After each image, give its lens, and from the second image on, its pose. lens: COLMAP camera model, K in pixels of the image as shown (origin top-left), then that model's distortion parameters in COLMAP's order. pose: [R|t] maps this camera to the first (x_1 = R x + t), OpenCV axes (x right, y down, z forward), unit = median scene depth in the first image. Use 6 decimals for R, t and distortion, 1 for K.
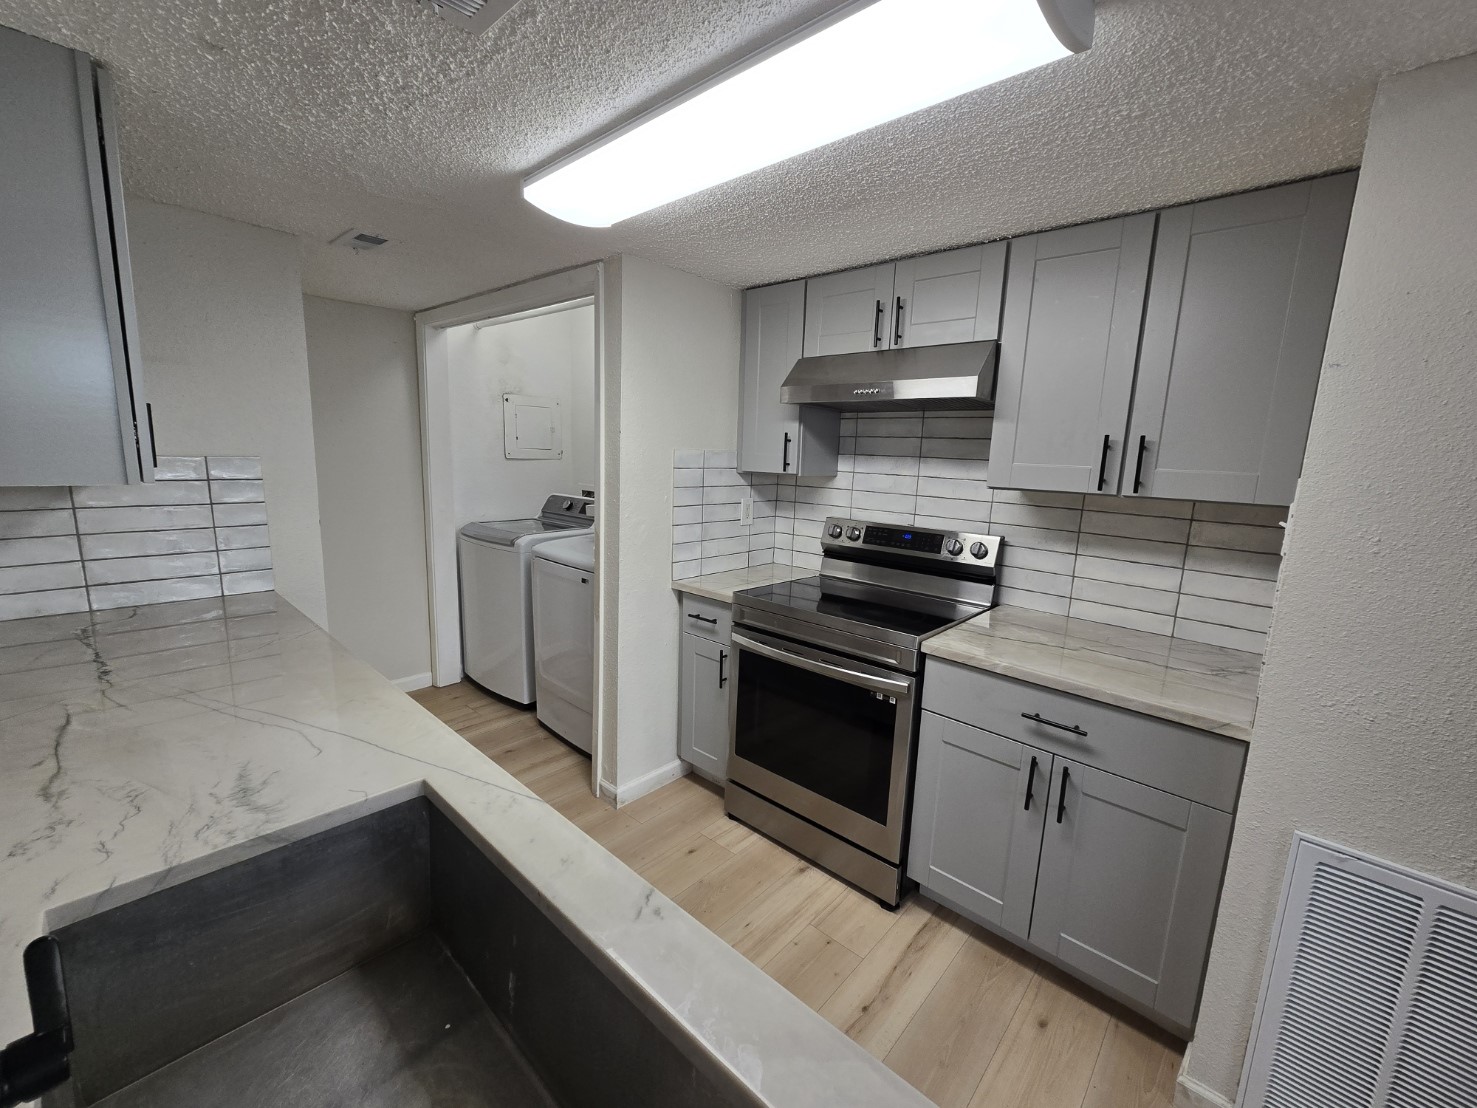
lens RADIAL K [[620.2, 0, 766.7], [0, 620.2, 554.2], [0, 0, 1]] dist [0.001244, 0.000161]
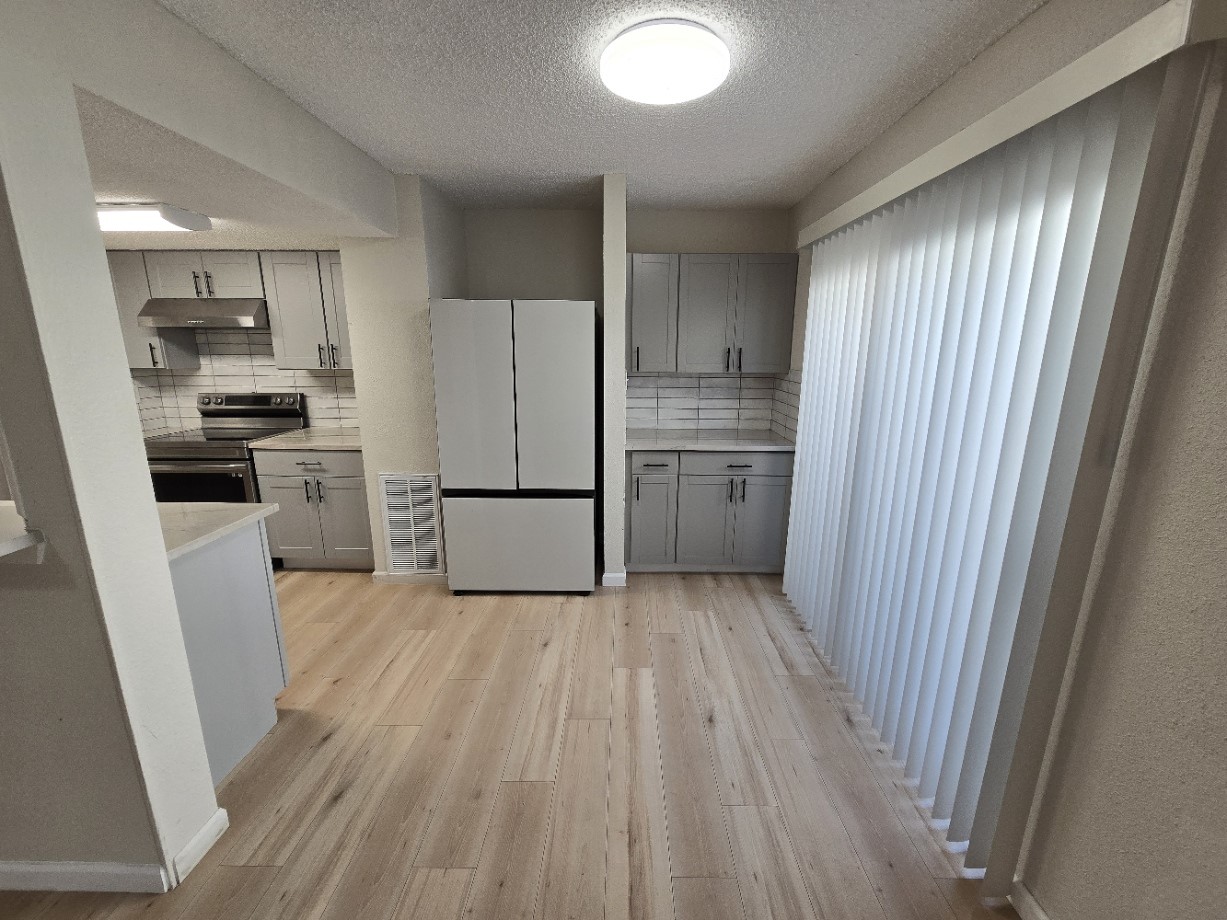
lens RADIAL K [[491.7, 0, 613.5], [0, 491.7, 460.0], [0, 0, 1]] dist [-0.001679, -0.000488]
pose [[0.767349, -0.175254, 0.616815, 0.116601], [0.129845, 0.984466, 0.118180, 0.114802], [-0.627945, -0.010595, 0.778185, -0.789320]]
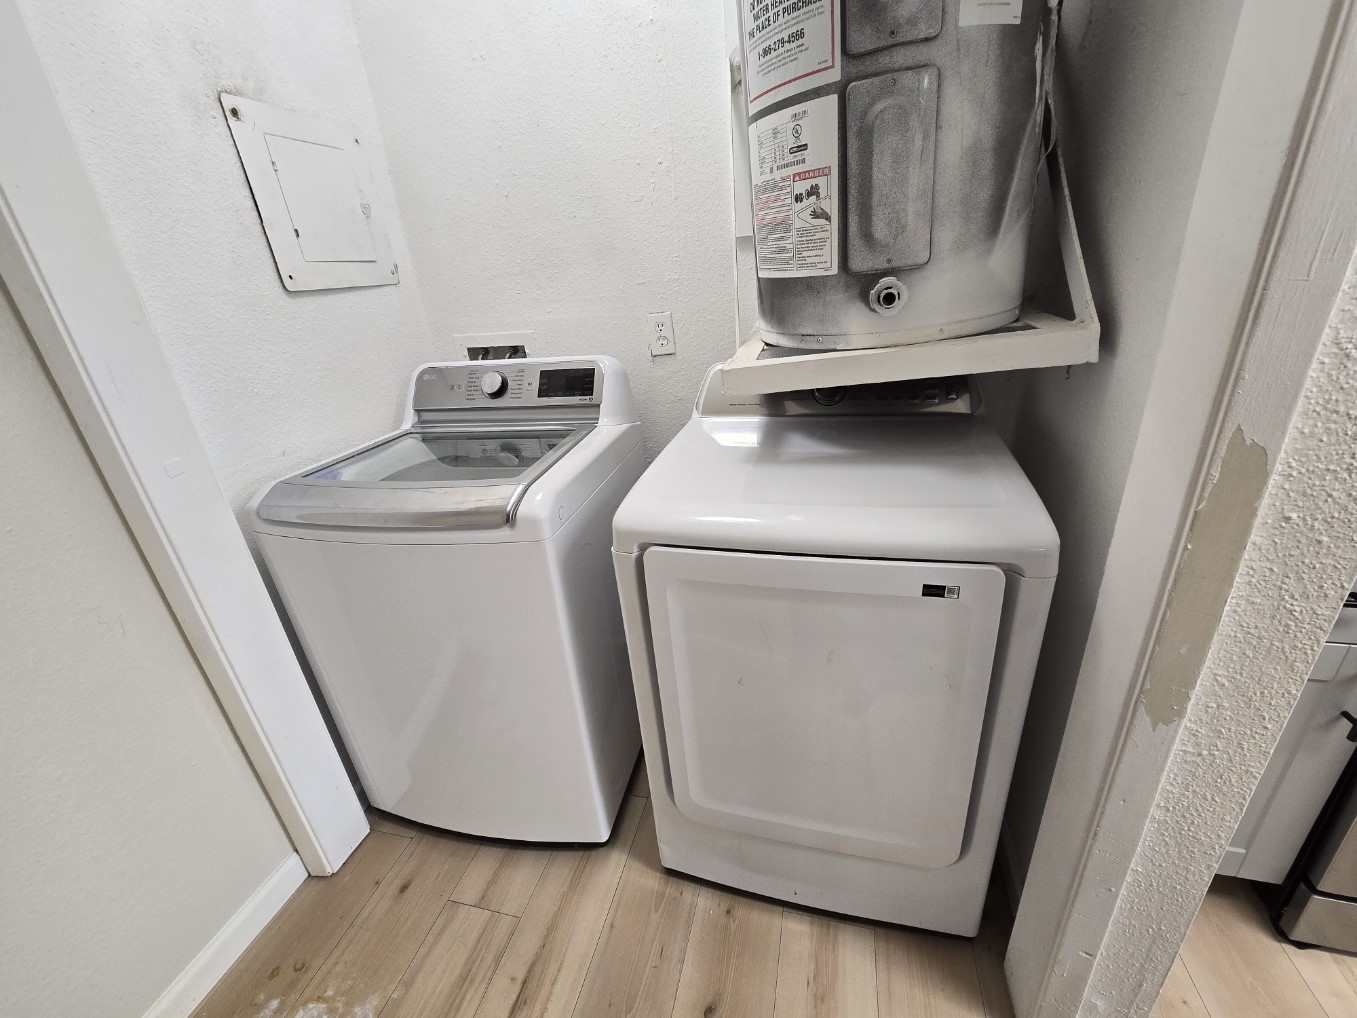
lens RADIAL K [[558.7, 0, 678.5], [0, 558.7, 509.0], [0, 0, 1]] dist [0.000673, 0.000009]
pose [[0.885938, -0.280088, 0.369683, -0.585791], [0.186681, 0.944992, 0.268590, -0.120706], [-0.424576, -0.168941, 0.889491, 0.901399]]
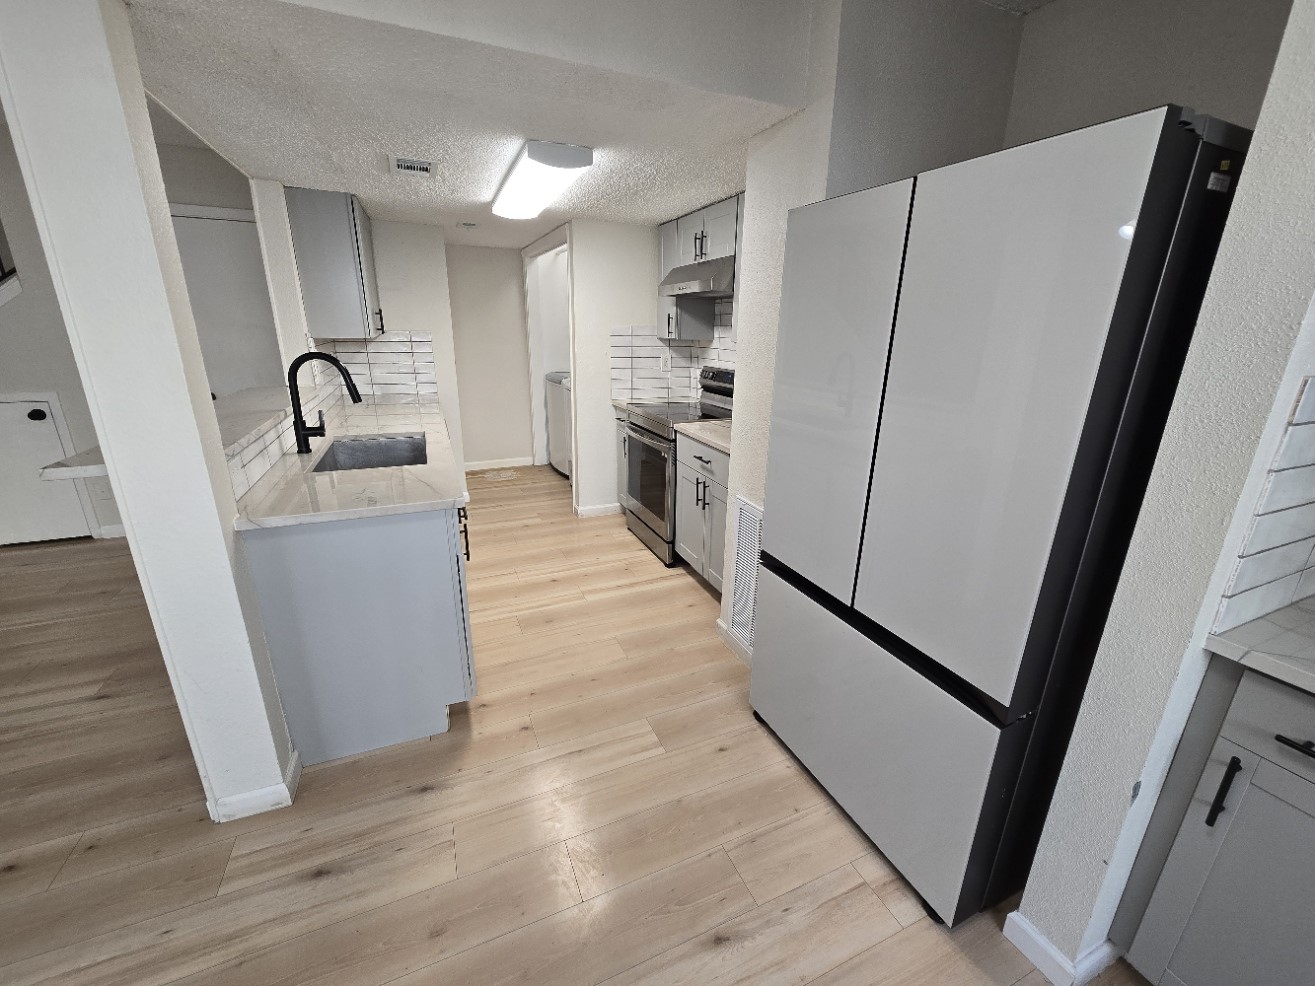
lens RADIAL K [[538.1, 0, 657.5], [0, 538.1, 493.0], [0, 0, 1]] dist [0.001044, -0.000218]
pose [[0.907023, 0.104957, -0.407790, 0.647937], [-0.053454, 0.989302, 0.135733, 0.092944], [0.417674, -0.101315, 0.902931, -0.396634]]
